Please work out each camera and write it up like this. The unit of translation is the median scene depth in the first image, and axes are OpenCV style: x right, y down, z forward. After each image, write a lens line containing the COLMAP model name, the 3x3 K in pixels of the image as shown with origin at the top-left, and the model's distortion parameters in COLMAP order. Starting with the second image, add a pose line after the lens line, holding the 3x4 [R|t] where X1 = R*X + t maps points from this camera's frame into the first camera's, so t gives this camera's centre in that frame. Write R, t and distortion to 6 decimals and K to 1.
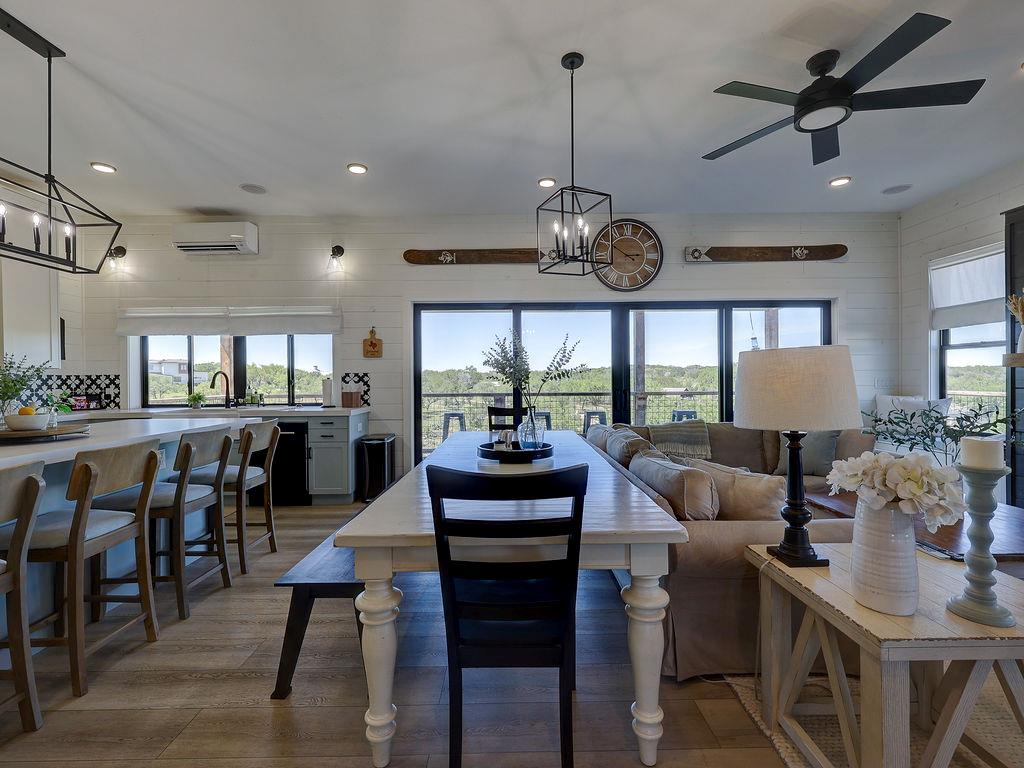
lens RADIAL K [[458.4, 0, 519.0], [0, 458.4, 382.1], [0, 0, 1]] dist [-0.004017, -0.000413]
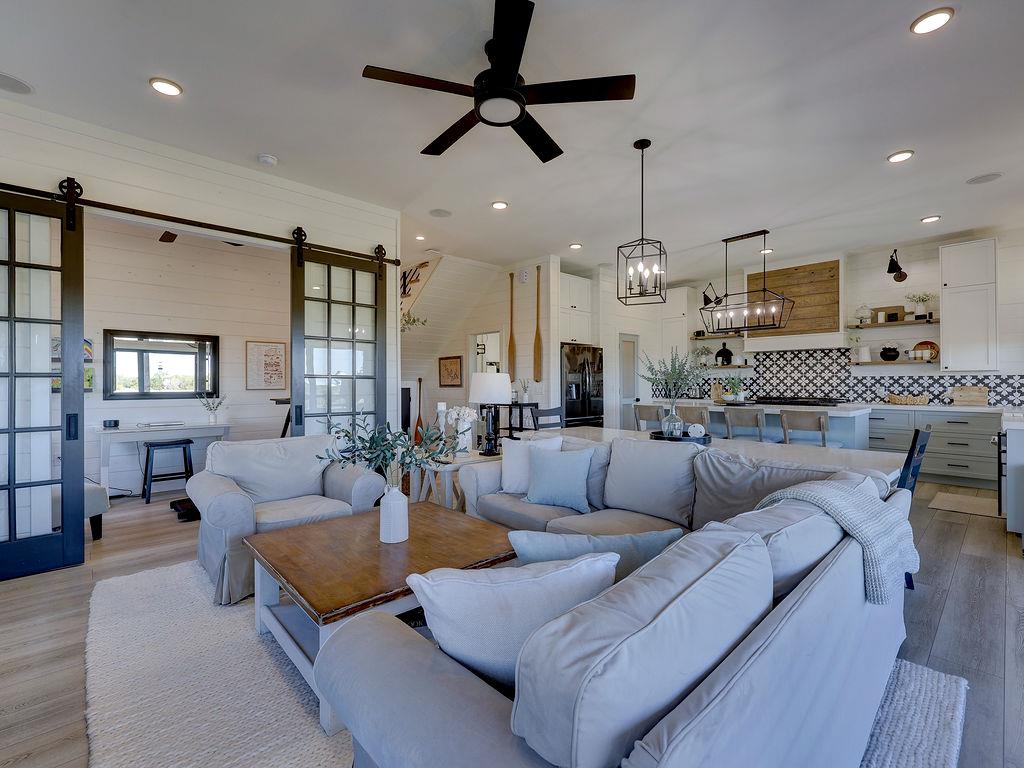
lens RADIAL K [[458.4, 0, 513.1], [0, 458.4, 382.0], [0, 0, 1]] dist [-0.004017, -0.000413]
pose [[-0.738789, 0.010863, -0.673849, 0.659002], [0.003919, 0.999922, 0.011823, -0.015306], [0.673925, 0.006094, -0.738775, 0.885788]]
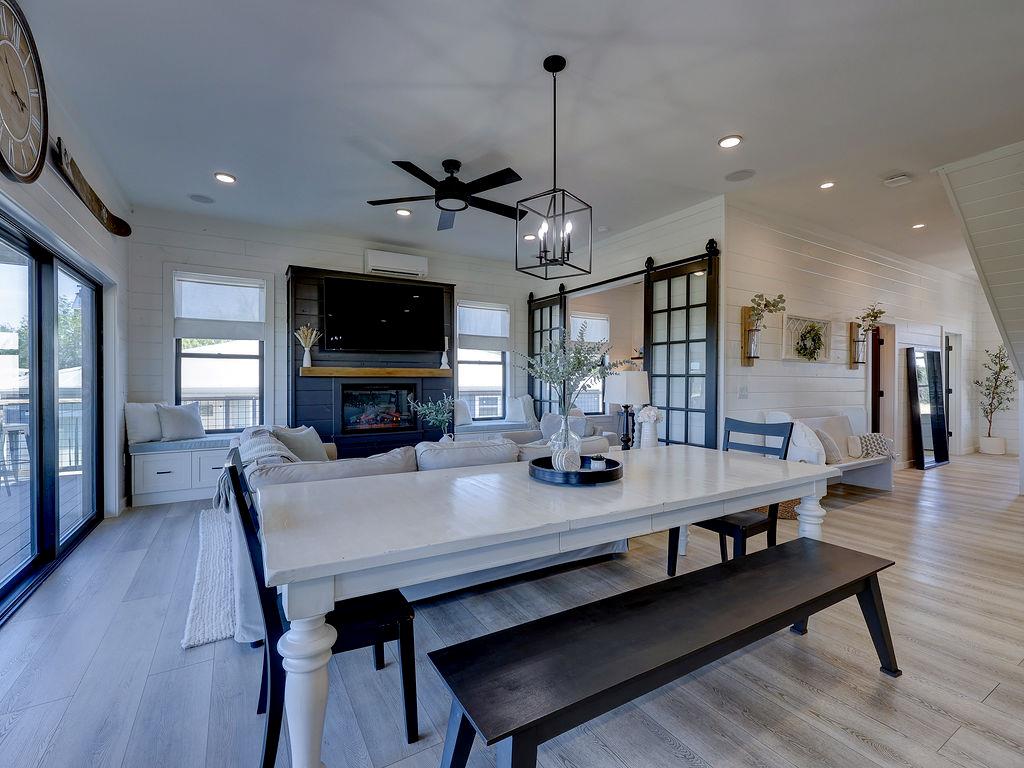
lens RADIAL K [[458.4, 0, 515.4], [0, 458.4, 379.1], [0, 0, 1]] dist [-0.004017, -0.000413]
pose [[-0.508949, 0.011968, 0.860713, -0.355514], [0.011267, 0.999910, -0.007241, -0.004231], [-0.860723, 0.006013, -0.509039, 0.812210]]
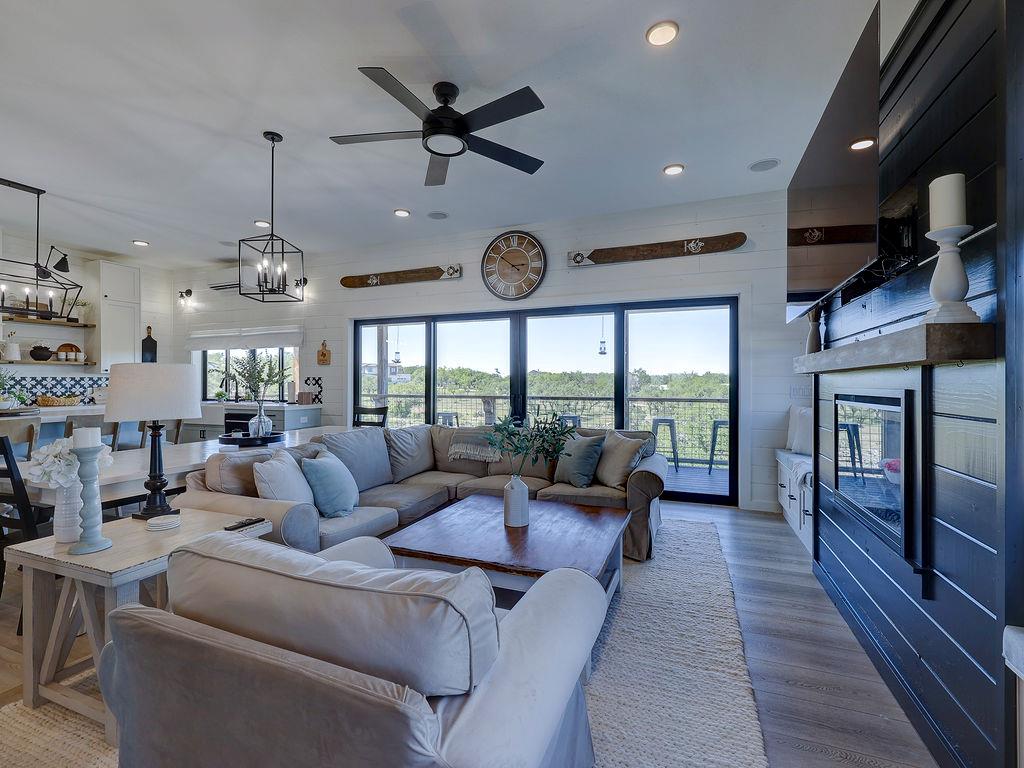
lens RADIAL K [[458.4, 0, 514.0], [0, 458.4, 381.2], [0, 0, 1]] dist [-0.004017, -0.000413]
pose [[0.929069, 0.007675, -0.369827, 0.623714], [-0.010555, 0.999928, -0.005765, -0.007661], [0.369756, 0.009260, 0.929083, 0.032677]]
